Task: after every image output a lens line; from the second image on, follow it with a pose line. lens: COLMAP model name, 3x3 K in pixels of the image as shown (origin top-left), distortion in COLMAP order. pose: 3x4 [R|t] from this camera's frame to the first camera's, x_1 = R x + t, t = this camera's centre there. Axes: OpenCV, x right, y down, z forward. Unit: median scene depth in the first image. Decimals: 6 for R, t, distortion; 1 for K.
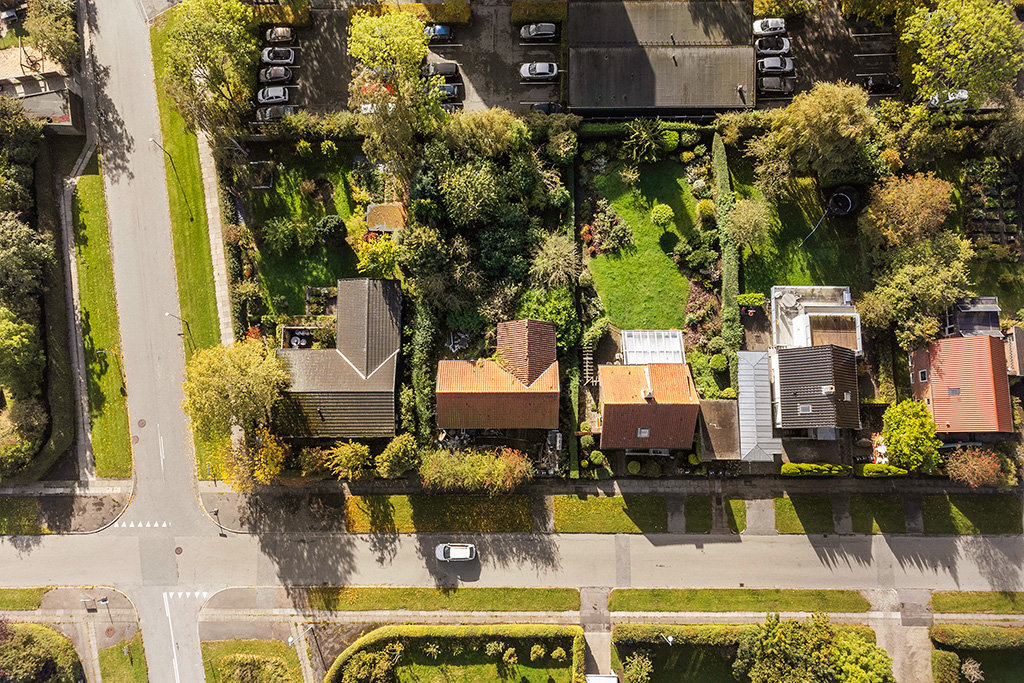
lens RADIAL K [[746.8, 0, 525.6], [0, 746.8, 345.5], [0, 0, 1]] dist [0.034293, -0.038973]
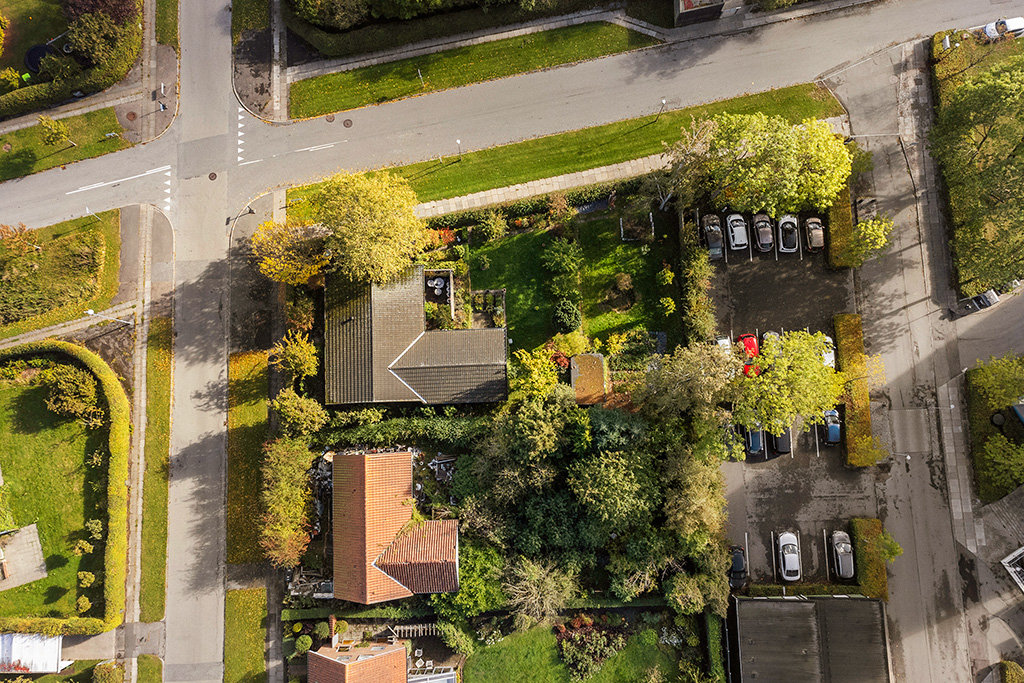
lens RADIAL K [[746.8, 0, 525.6], [0, 746.8, 345.5], [0, 0, 1]] dist [0.034293, -0.038973]
pose [[0.031997, 0.993530, -0.108966, -0.137192], [-0.986591, 0.048853, 0.155731, -0.244407], [0.160047, 0.102521, 0.981771, 0.164143]]
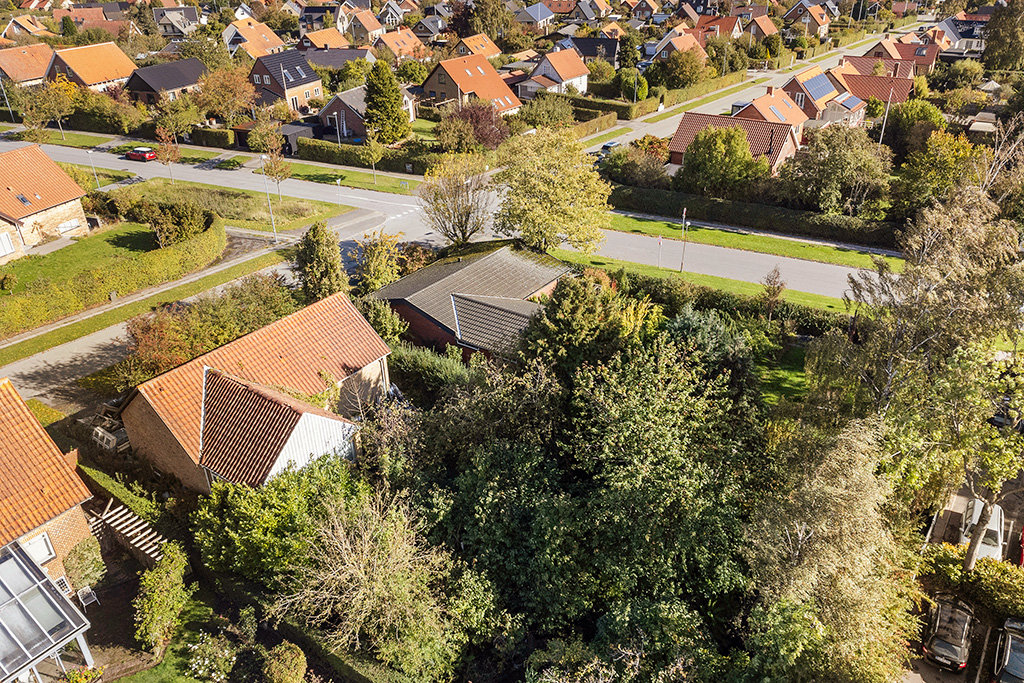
lens RADIAL K [[761.8, 0, 495.3], [0, 761.8, 329.0], [0, 0, 1]] dist [-0.017919, 0.063952]
pose [[-0.596694, 0.399899, -0.695727, 0.215917], [-0.791877, -0.153029, 0.591197, -0.357174], [0.129953, 0.903694, 0.407983, 0.750609]]
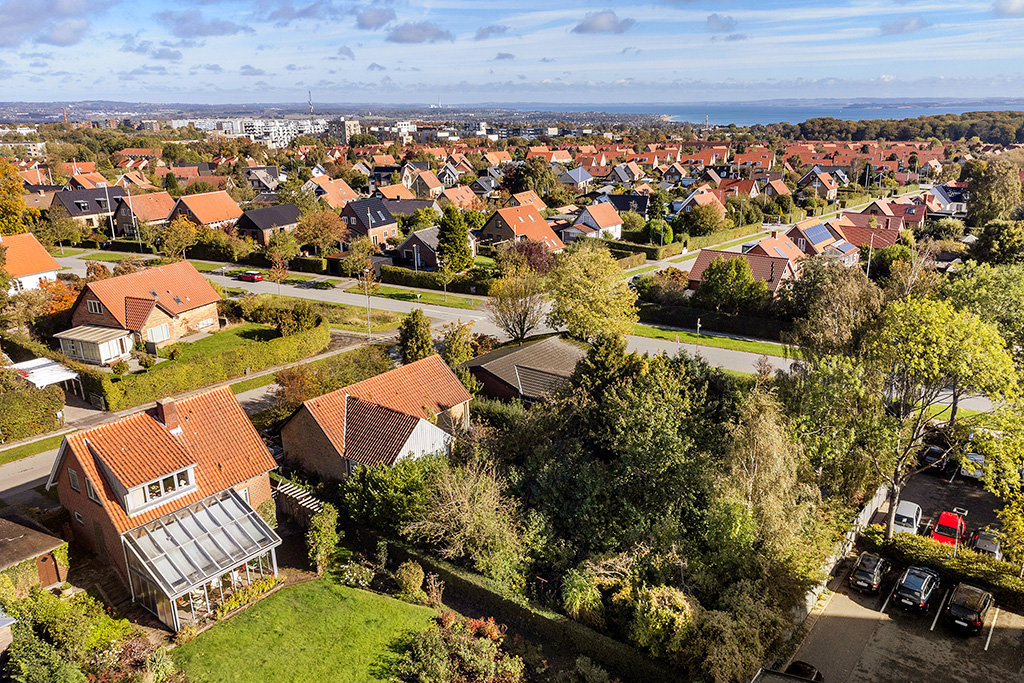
lens RADIAL K [[746.8, 0, 525.6], [0, 746.8, 345.5], [0, 0, 1]] dist [0.034293, -0.038973]
pose [[-0.610473, 0.263963, -0.746757, 0.383131], [-0.783330, -0.061796, 0.618527, -0.462982], [0.117122, 0.962551, 0.244495, 0.757587]]
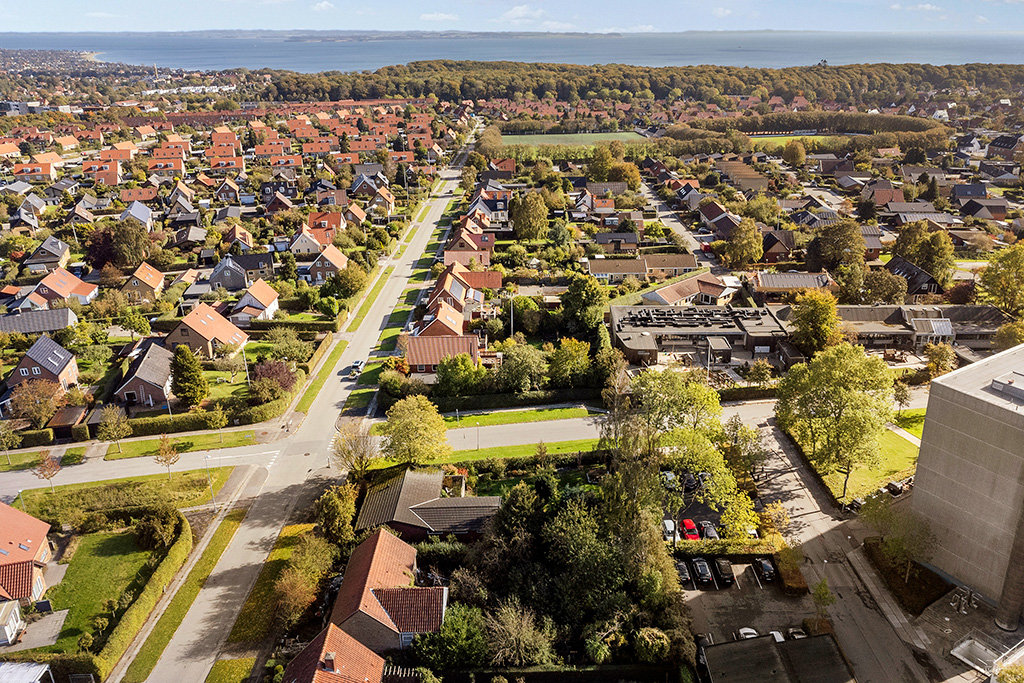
lens RADIAL K [[746.8, 0, 525.6], [0, 746.8, 345.5], [0, 0, 1]] dist [0.034293, -0.038973]
pose [[-0.004680, 0.384774, -0.922999, 0.726609], [-0.989464, 0.131781, 0.059953, -0.226204], [0.144702, 0.913555, 0.380103, 0.354496]]
